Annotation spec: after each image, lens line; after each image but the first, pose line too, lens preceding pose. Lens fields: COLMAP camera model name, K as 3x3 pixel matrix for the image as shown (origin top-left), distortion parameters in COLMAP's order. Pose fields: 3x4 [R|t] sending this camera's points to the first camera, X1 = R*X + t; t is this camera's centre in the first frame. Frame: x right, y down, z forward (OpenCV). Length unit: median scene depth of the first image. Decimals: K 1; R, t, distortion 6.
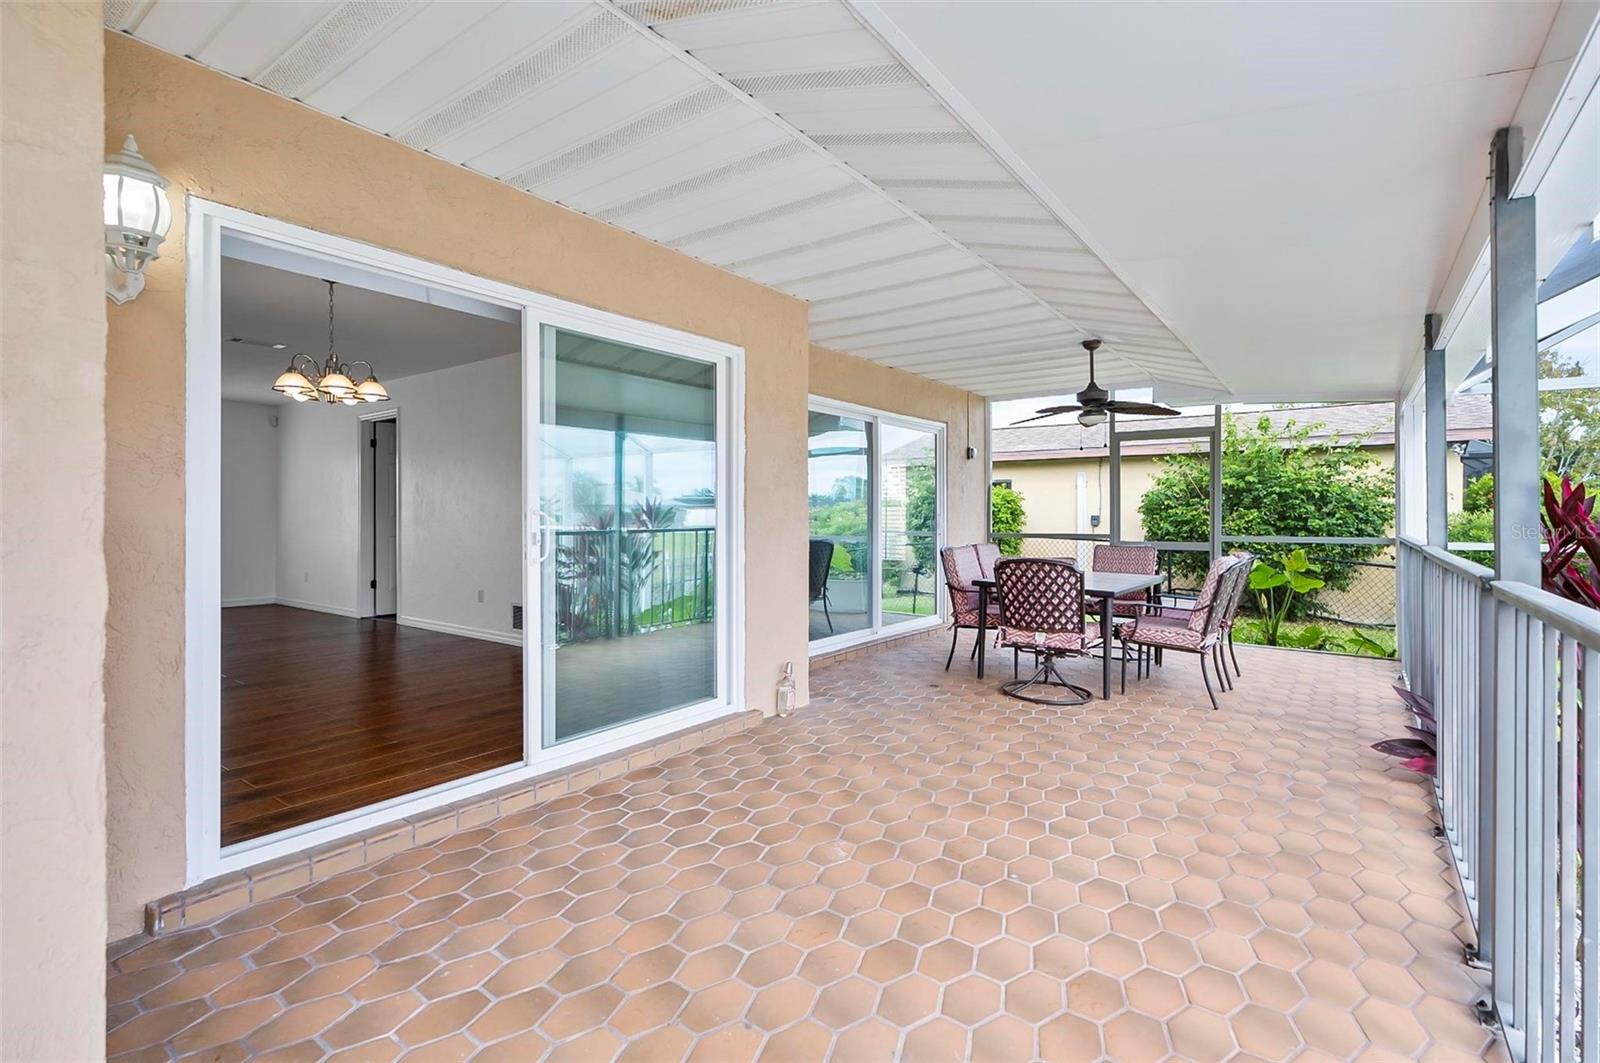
lens RADIAL K [[741.1, 0, 800.9], [0, 741.1, 515.4], [0, 0, 1]] dist [0.001643, 0.000200]
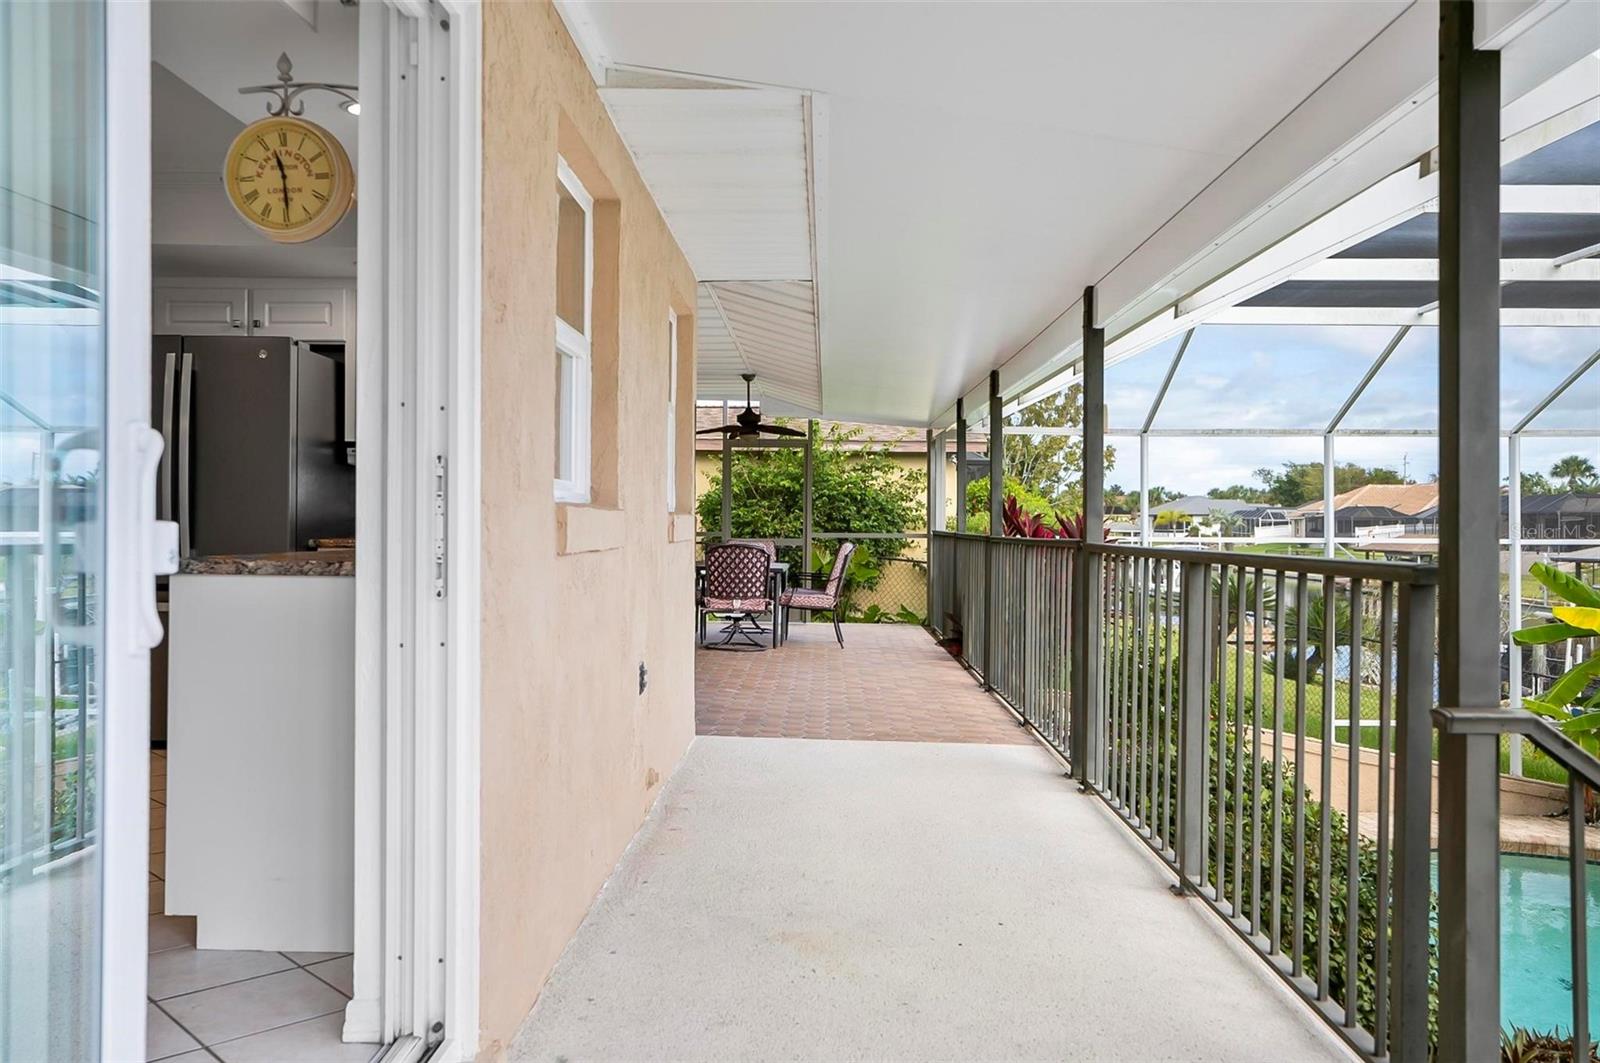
lens RADIAL K [[1293.4, 0, 800.0], [0, 1293.4, 531.5], [0, 0, 1]] dist [-0.000749, -0.000016]
pose [[0.813351, 0.001231, 0.581772, -0.687407], [-0.006432, 0.999956, 0.006875, 0.012512], [-0.581738, -0.009334, 0.813323, -0.705302]]
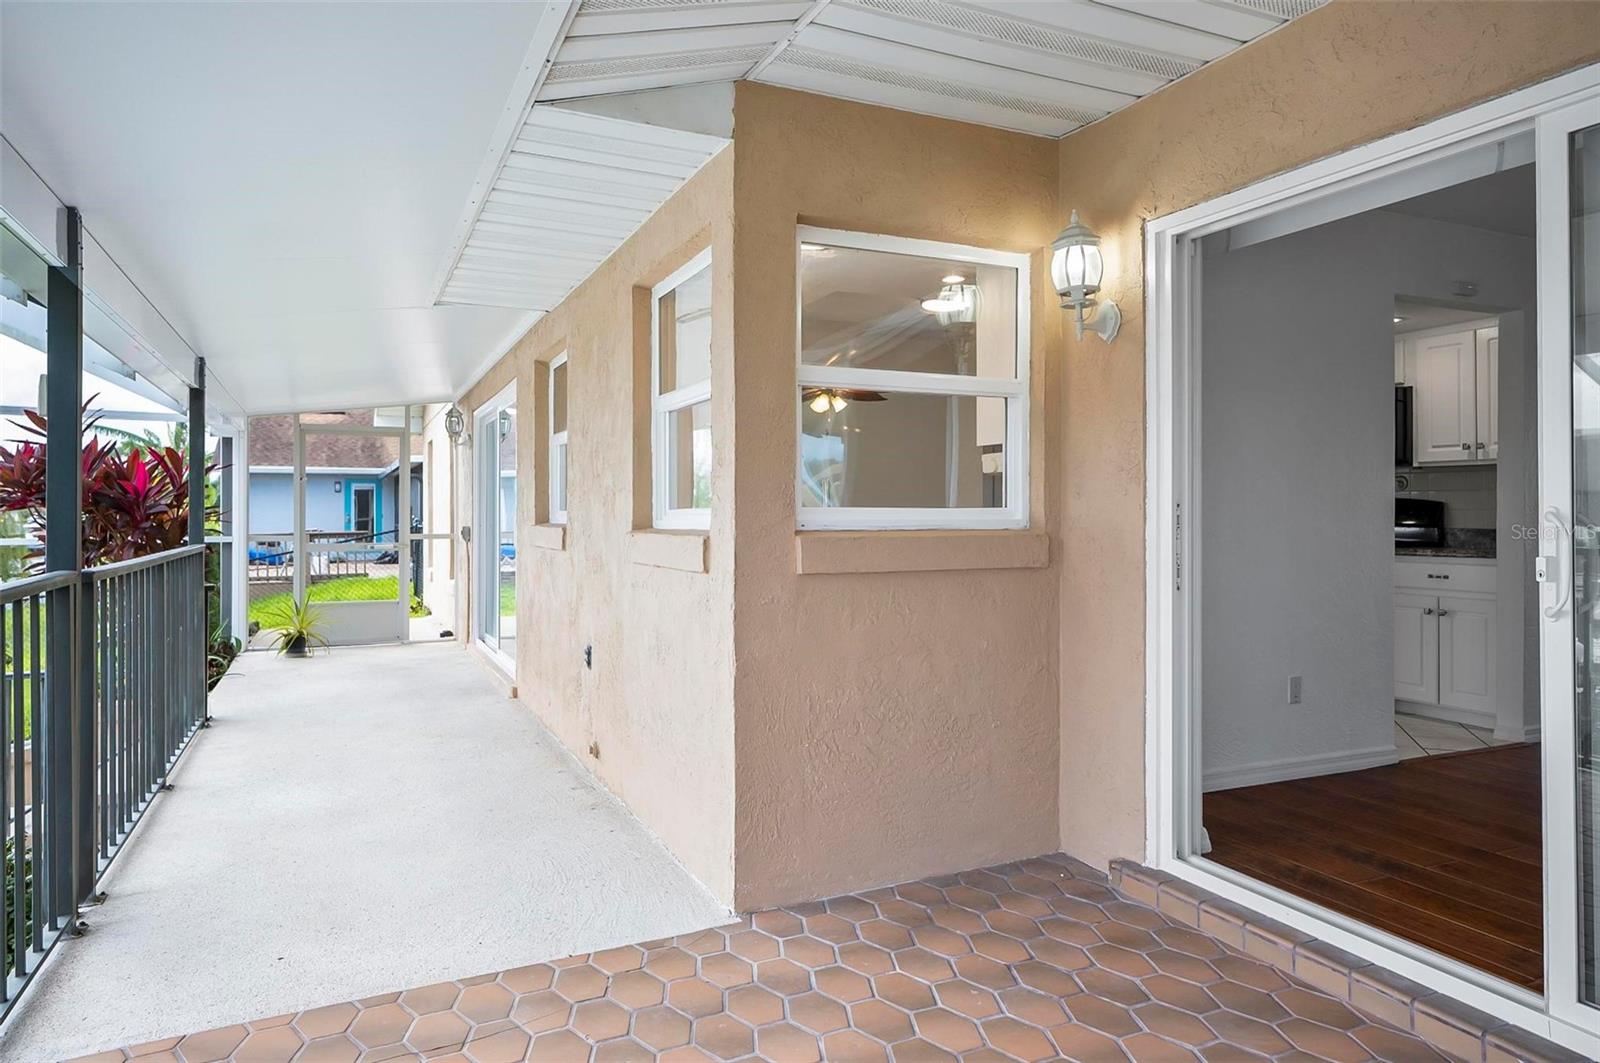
lens RADIAL K [[998.4, 0, 800.8], [0, 998.4, 513.2], [0, 0, 1]] dist [-0.002173, -0.000457]
pose [[-0.475310, -0.000210, -0.879819, 0.756127], [0.000137, 1.000000, -0.000313, -0.010196], [0.879819, -0.000269, -0.475310, 1.374127]]
